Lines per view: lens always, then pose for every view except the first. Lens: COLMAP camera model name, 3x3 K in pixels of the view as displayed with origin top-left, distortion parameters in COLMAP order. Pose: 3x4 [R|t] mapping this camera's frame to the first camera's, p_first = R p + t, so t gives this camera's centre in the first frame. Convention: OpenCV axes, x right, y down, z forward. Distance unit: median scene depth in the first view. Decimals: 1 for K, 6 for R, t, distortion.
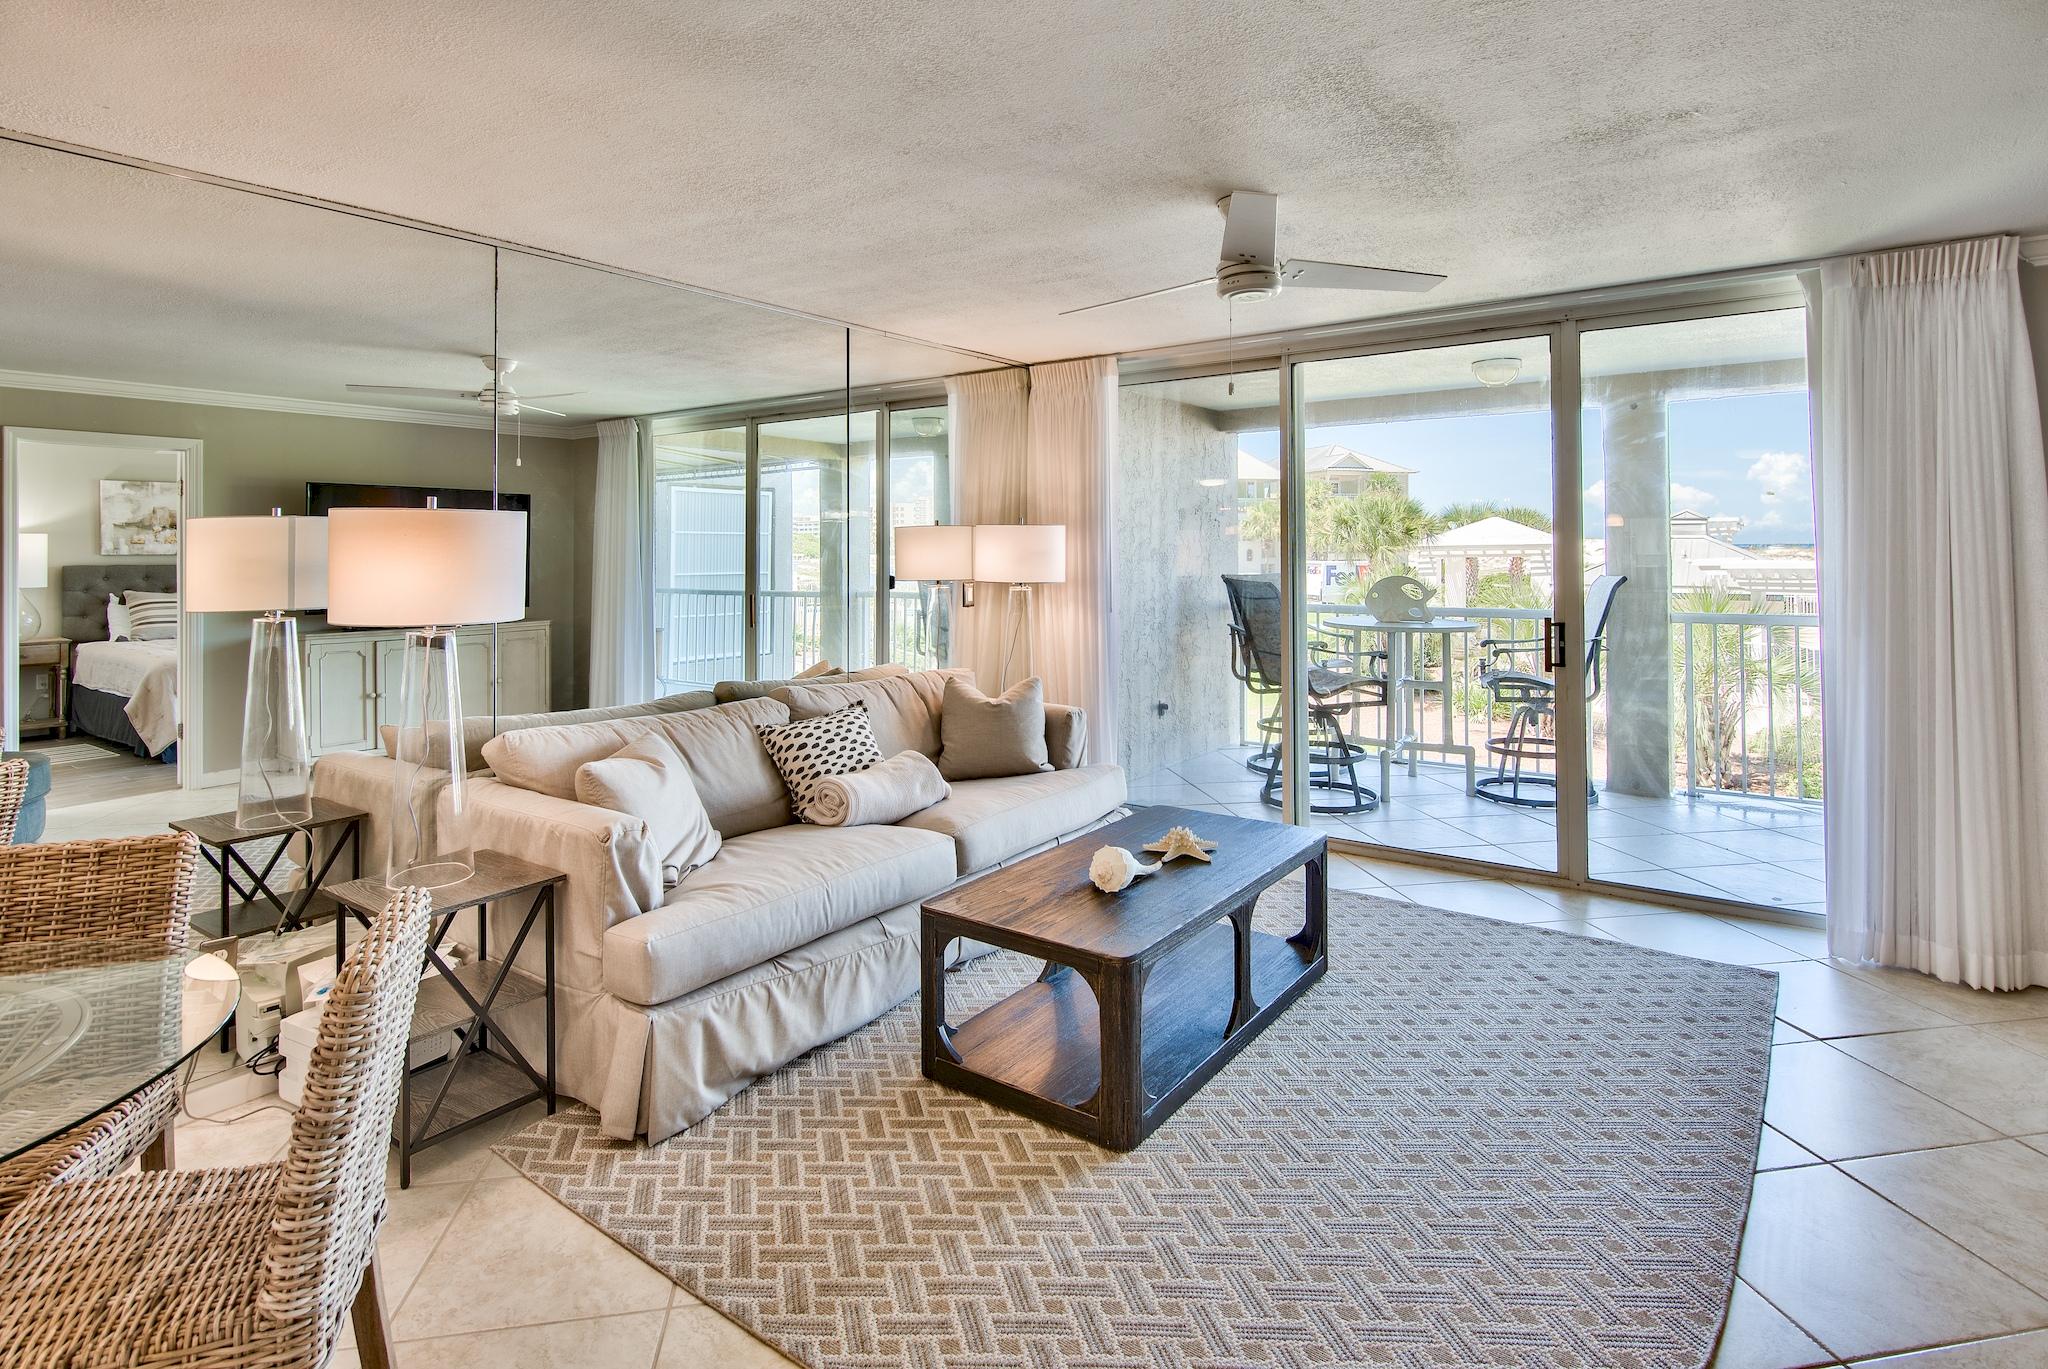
lens RADIAL K [[1047.0, 0, 1016.6], [0, 1047.0, 530.0], [0, 0, 1]] dist [0.003972, -0.000567]
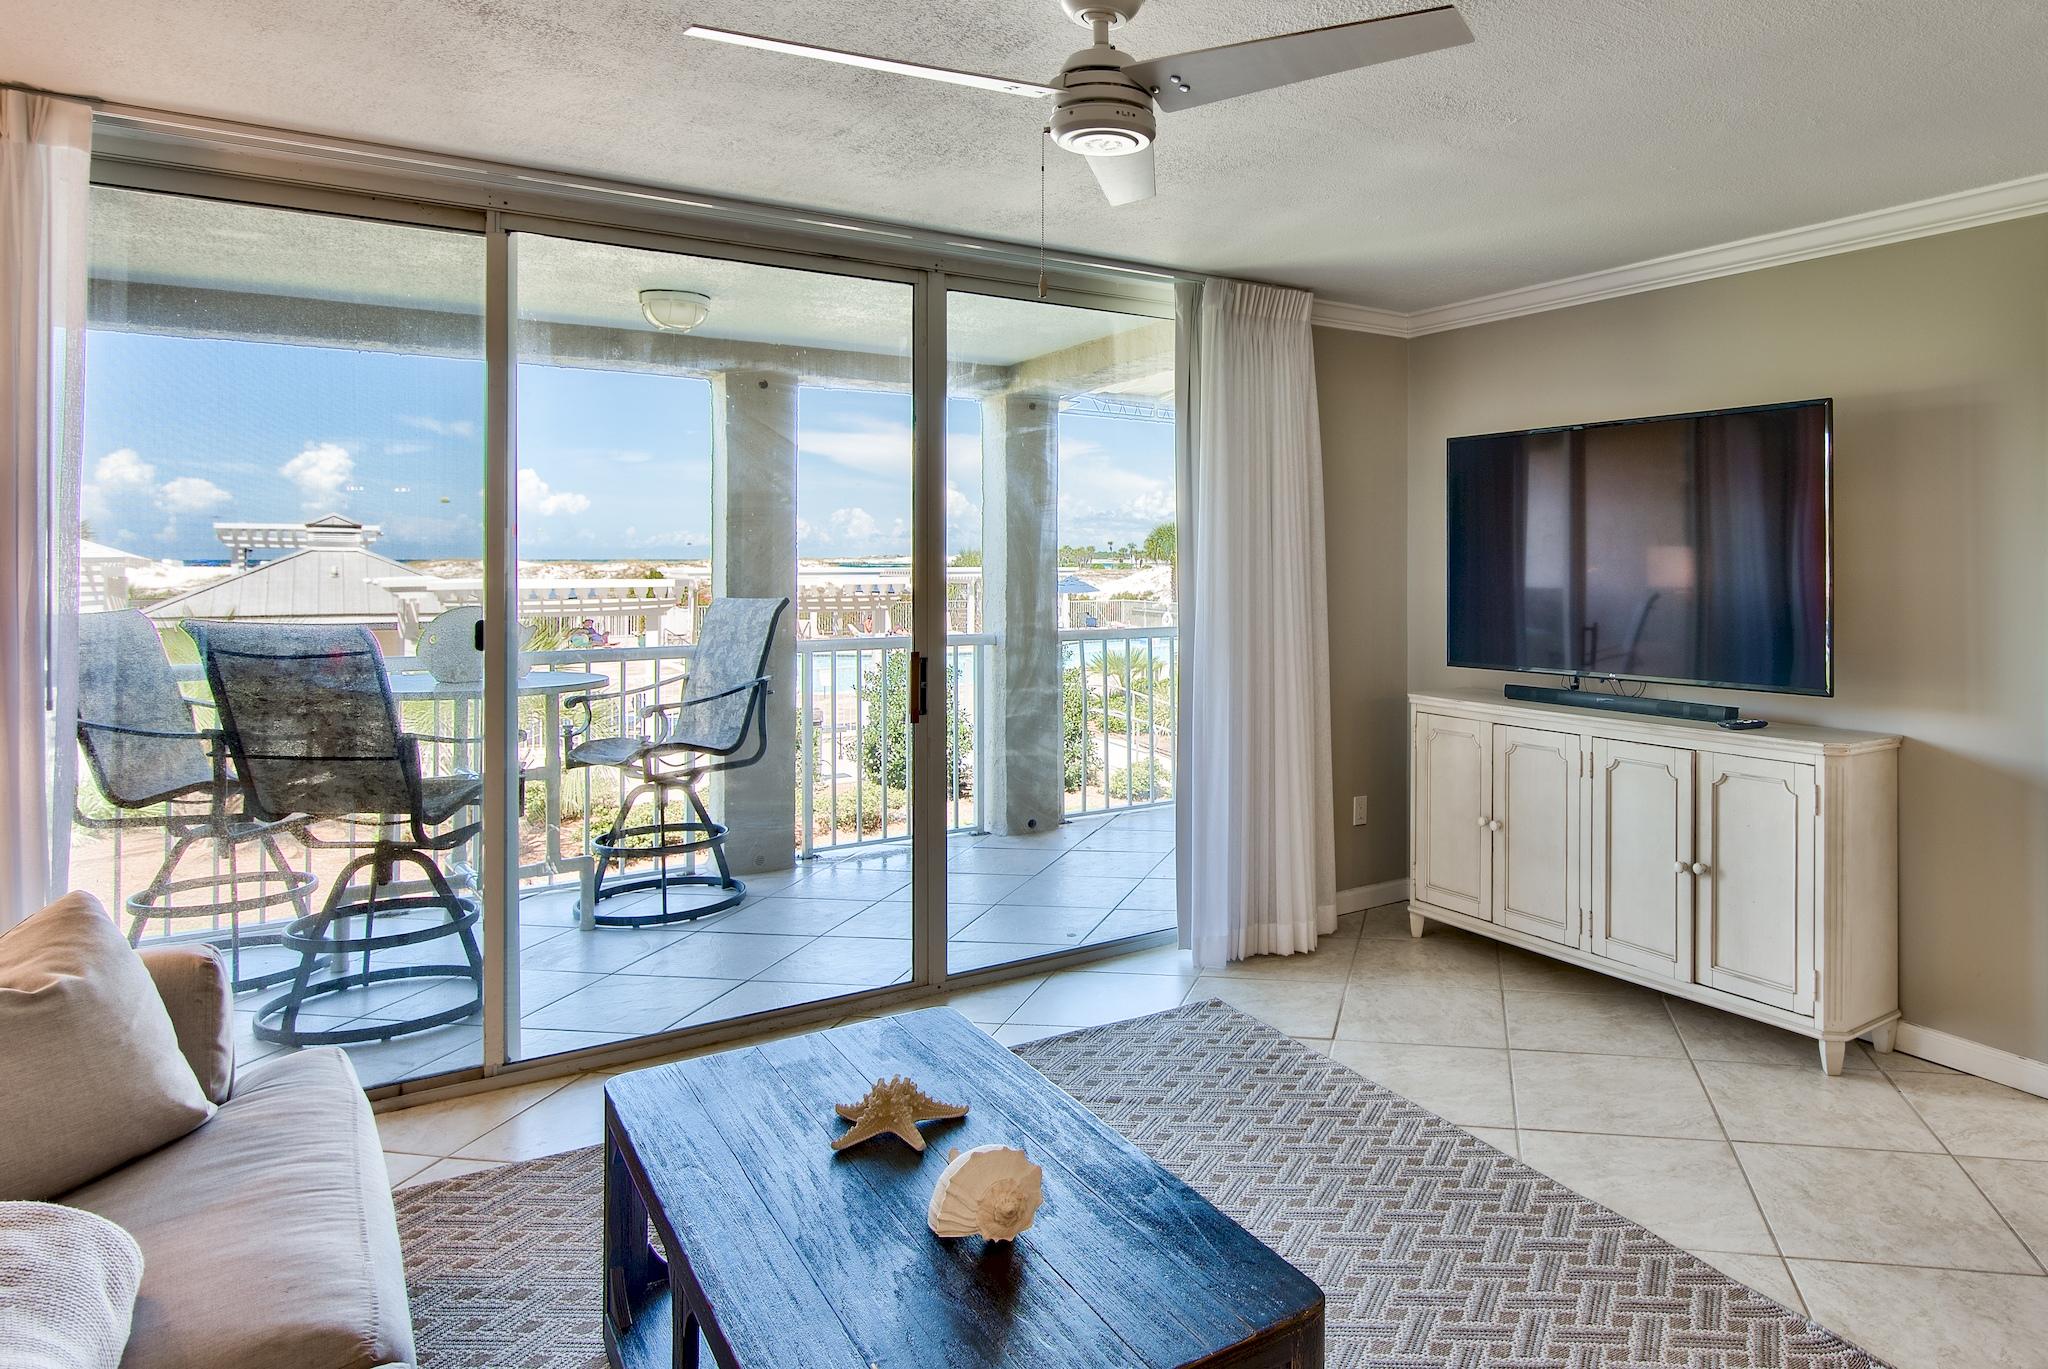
lens RADIAL K [[1280.9, 0, 1292.7], [0, 1280.9, 552.6], [0, 0, 1]] dist [0.002309, -0.002410]
pose [[0.294483, 0.010957, 0.955594, -0.318659], [-0.018618, 0.999810, -0.005727, 0.010978], [-0.955475, -0.016105, 0.294631, 0.473340]]
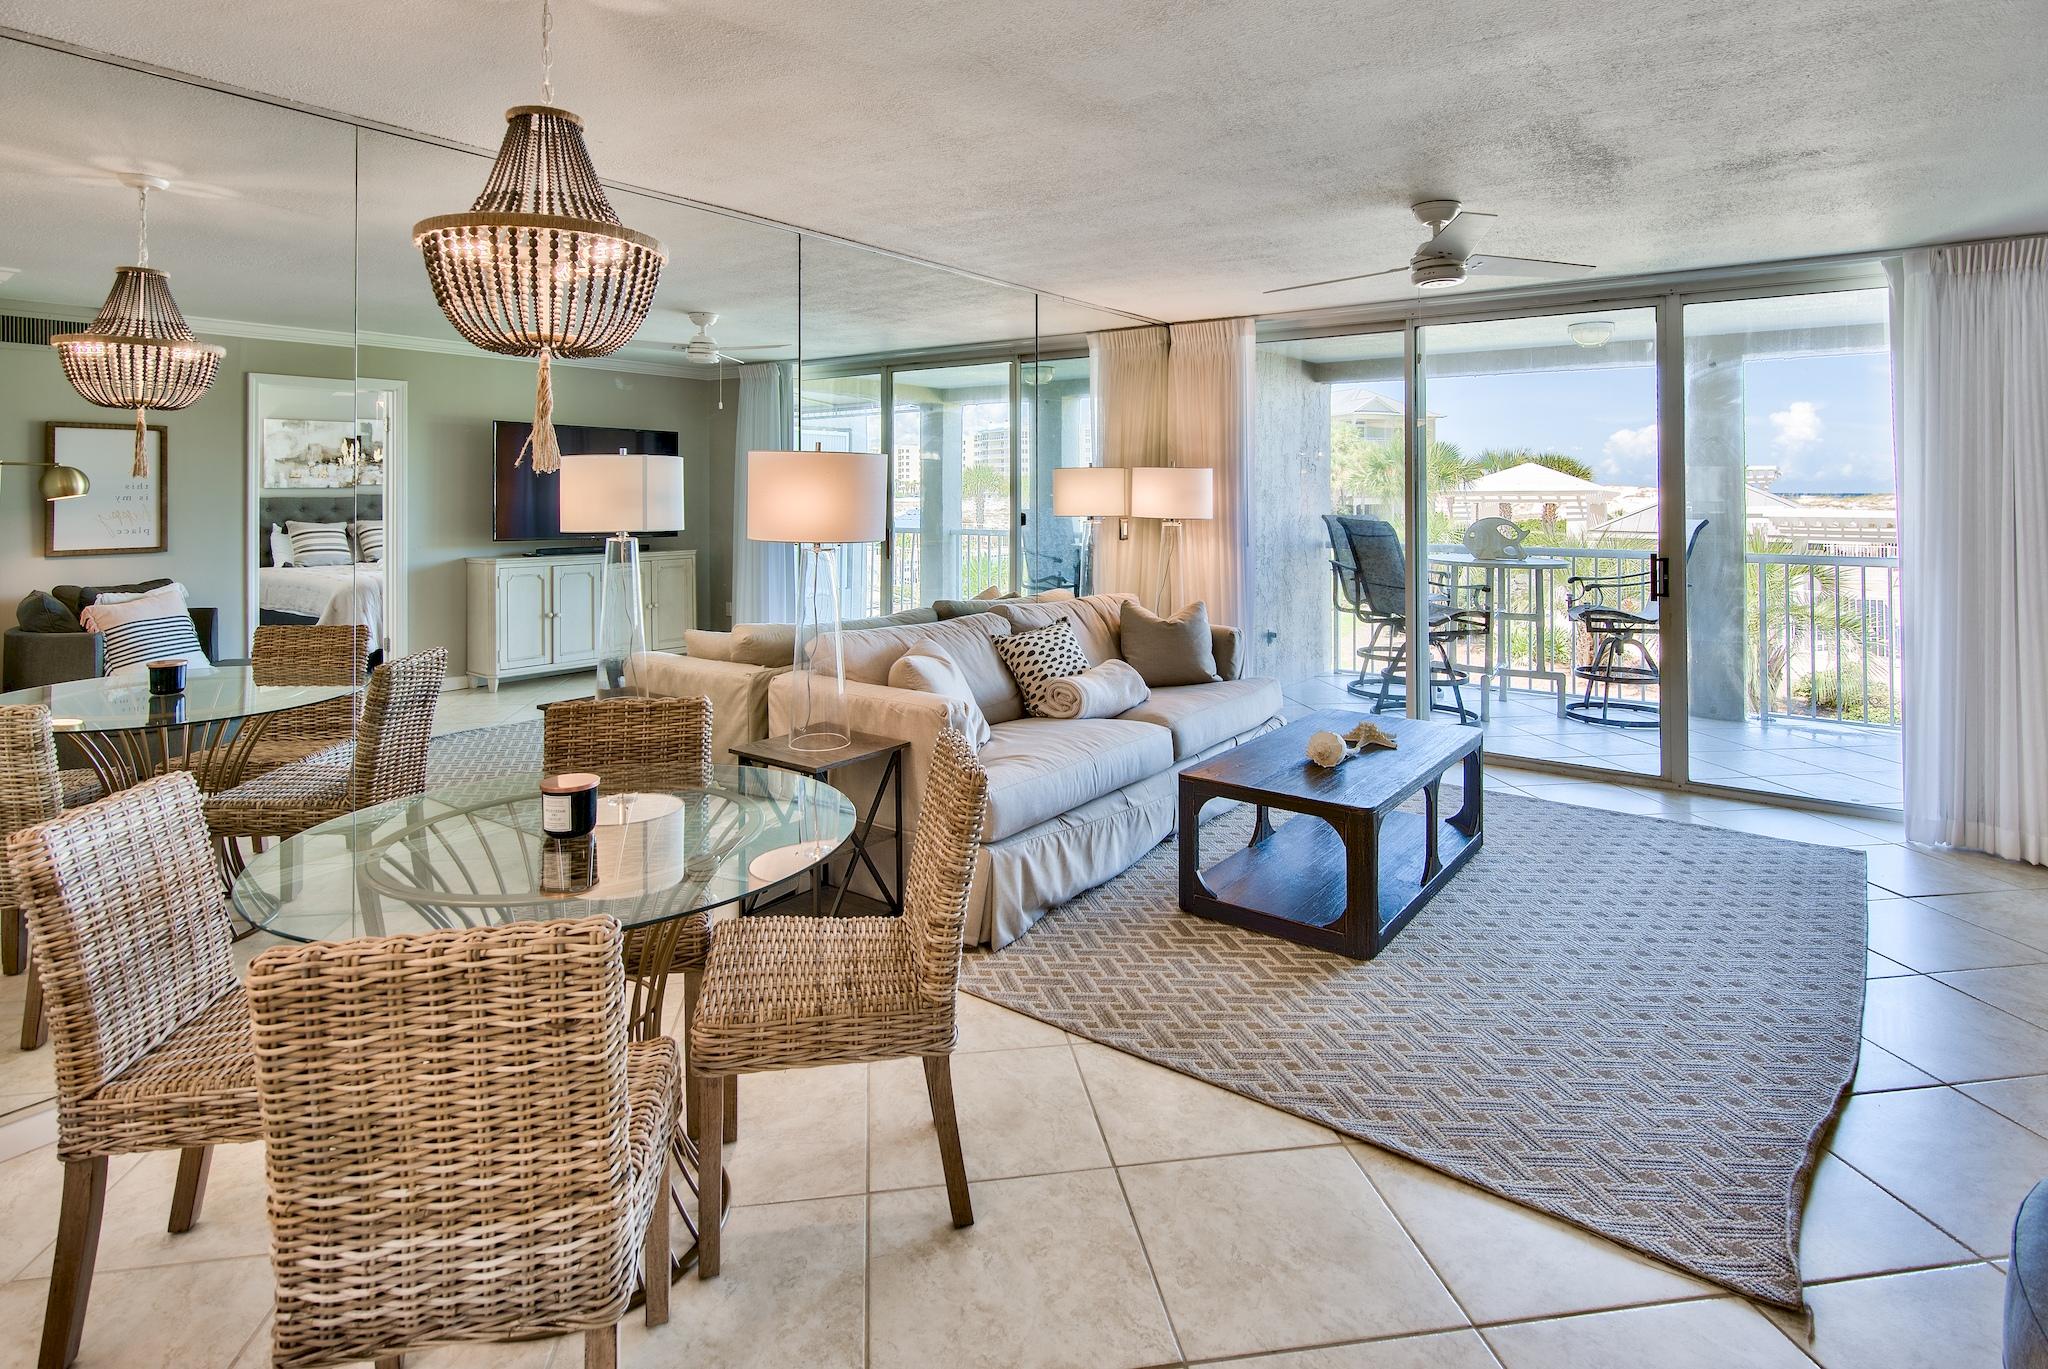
lens RADIAL K [[1047.0, 0, 1031.4], [0, 1047.0, 469.1], [0, 0, 1]] dist [0.003972, -0.000567]
pose [[0.999891, 0.009546, -0.011279, -0.165926], [-0.009575, 0.999951, -0.002511, 0.000813], [0.011254, 0.002619, 0.999933, -0.159178]]
